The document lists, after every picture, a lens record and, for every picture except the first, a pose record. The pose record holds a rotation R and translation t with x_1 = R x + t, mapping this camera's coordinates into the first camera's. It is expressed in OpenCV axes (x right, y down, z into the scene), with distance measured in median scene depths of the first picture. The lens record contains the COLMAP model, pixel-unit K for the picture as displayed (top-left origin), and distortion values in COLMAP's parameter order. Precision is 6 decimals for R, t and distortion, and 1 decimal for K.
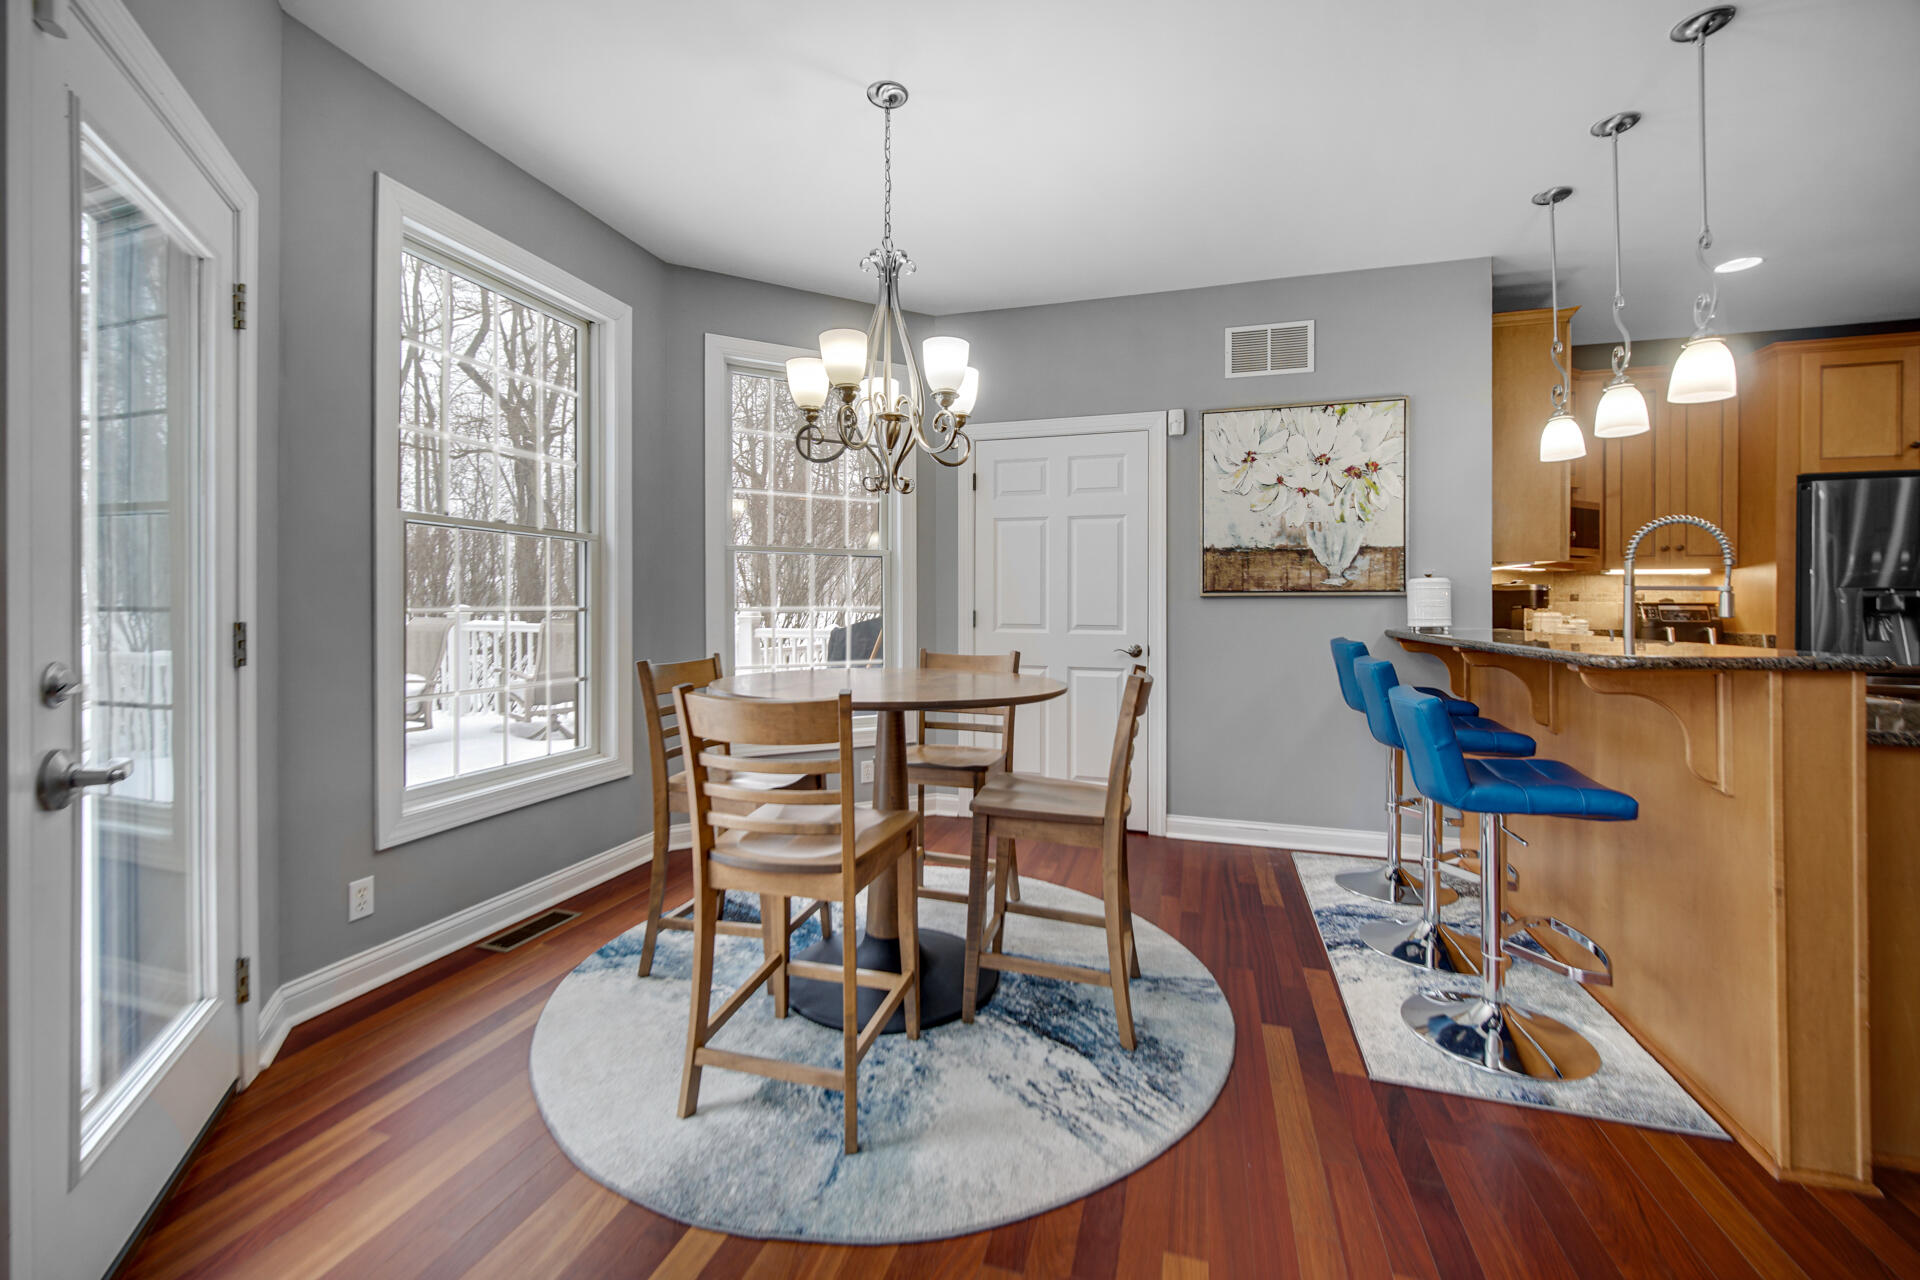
lens RADIAL K [[781.2, 0, 953.7], [0, 781.2, 604.4], [0, 0, 1]] dist [-0.000479, -0.000036]
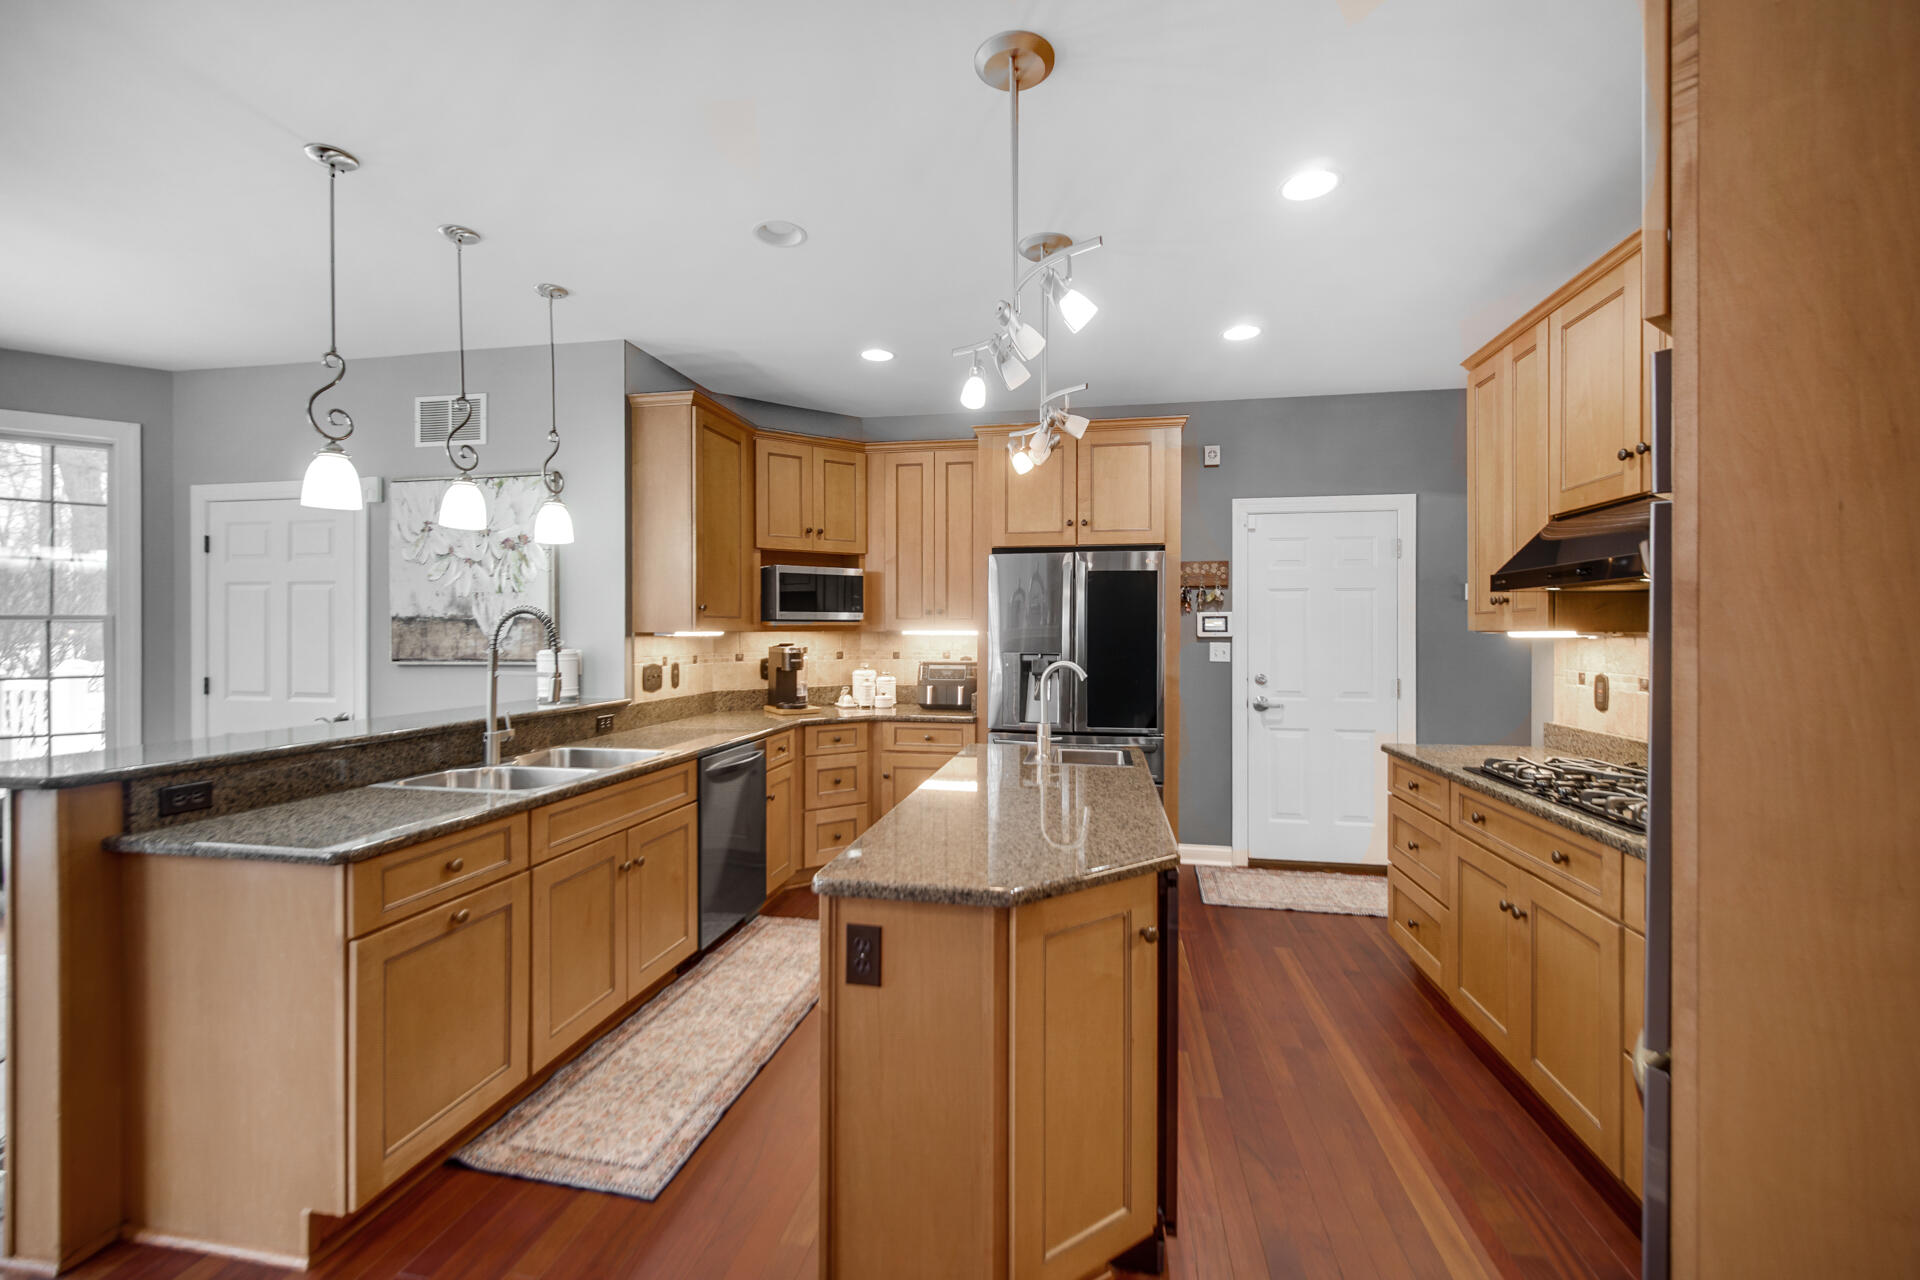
lens RADIAL K [[781.2, 0, 956.0], [0, 781.2, 635.3], [0, 0, 1]] dist [-0.000479, -0.000036]
pose [[0.993384, -0.004943, 0.114737, 0.951201], [0.004464, 0.999980, 0.004431, -0.050758], [-0.114757, -0.003890, 0.993386, -0.081074]]
